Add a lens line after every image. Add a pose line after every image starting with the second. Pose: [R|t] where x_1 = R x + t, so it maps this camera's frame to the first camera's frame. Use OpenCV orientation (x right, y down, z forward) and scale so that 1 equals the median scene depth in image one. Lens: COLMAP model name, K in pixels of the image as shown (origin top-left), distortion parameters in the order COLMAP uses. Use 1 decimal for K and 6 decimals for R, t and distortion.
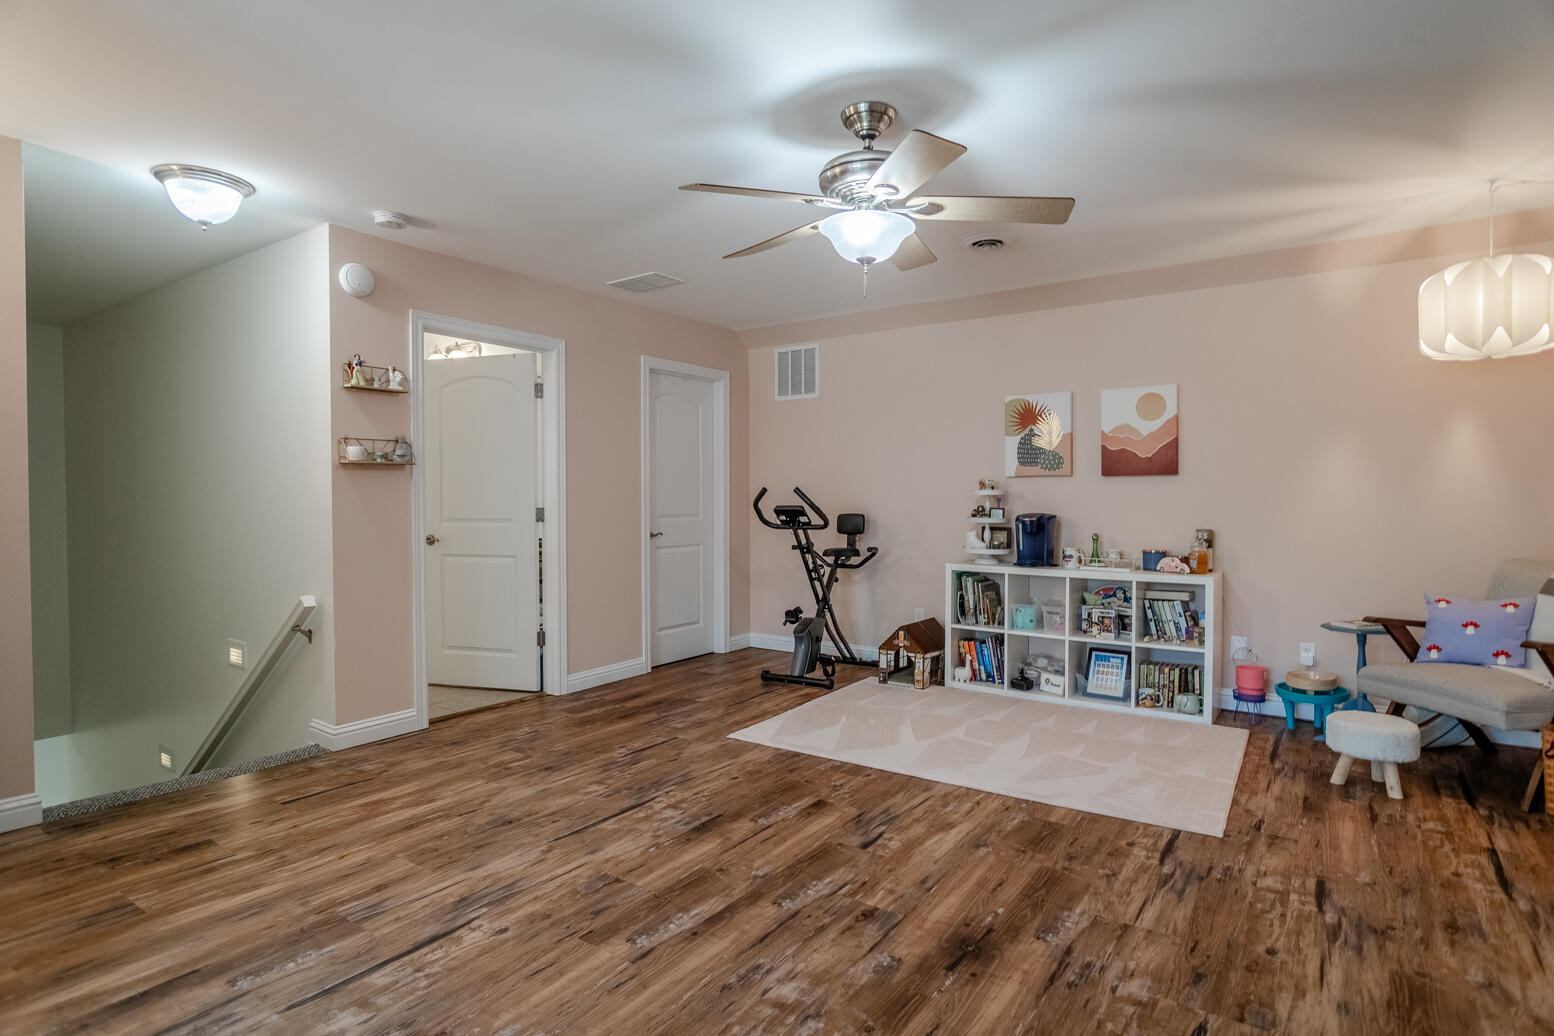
lens RADIAL K [[814.2, 0, 770.1], [0, 814.2, 513.6], [0, 0, 1]] dist [-0.010929, 0.000713]
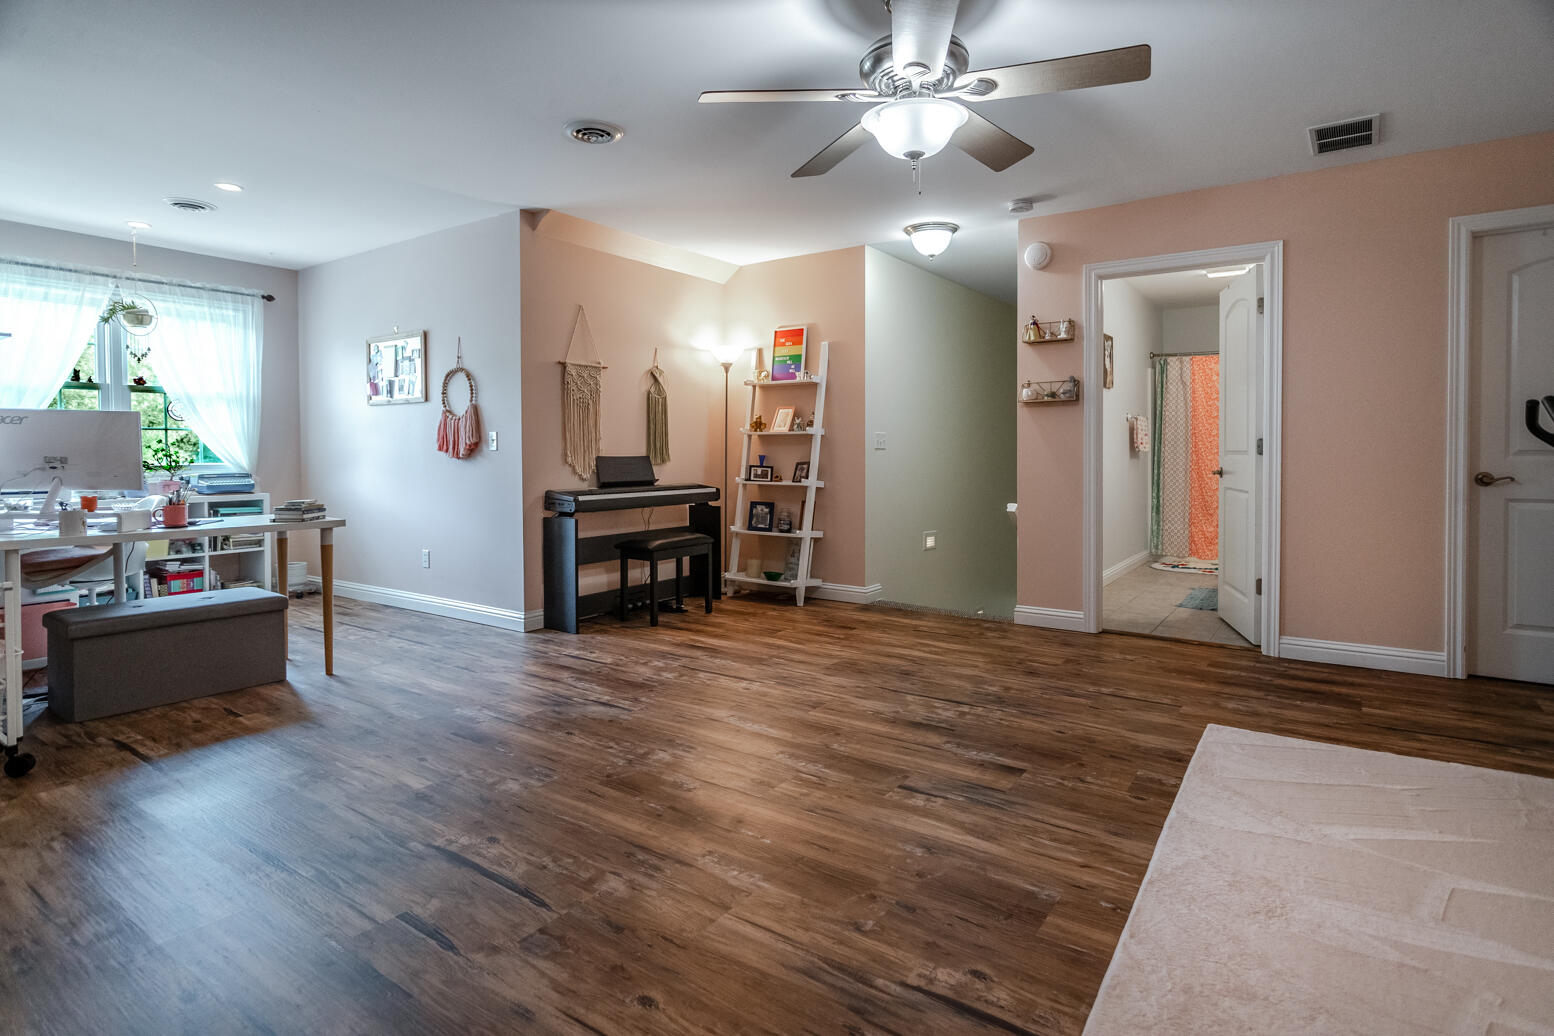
lens RADIAL K [[808.3, 0, 796.3], [0, 808.3, 462.4], [0, 0, 1]] dist [-0.001339, 0.000229]
pose [[0.019127, 0.020942, -0.999598, 1.011187], [-0.016870, 0.999645, 0.020620, 0.016434], [0.999675, 0.016469, 0.019474, 0.827491]]
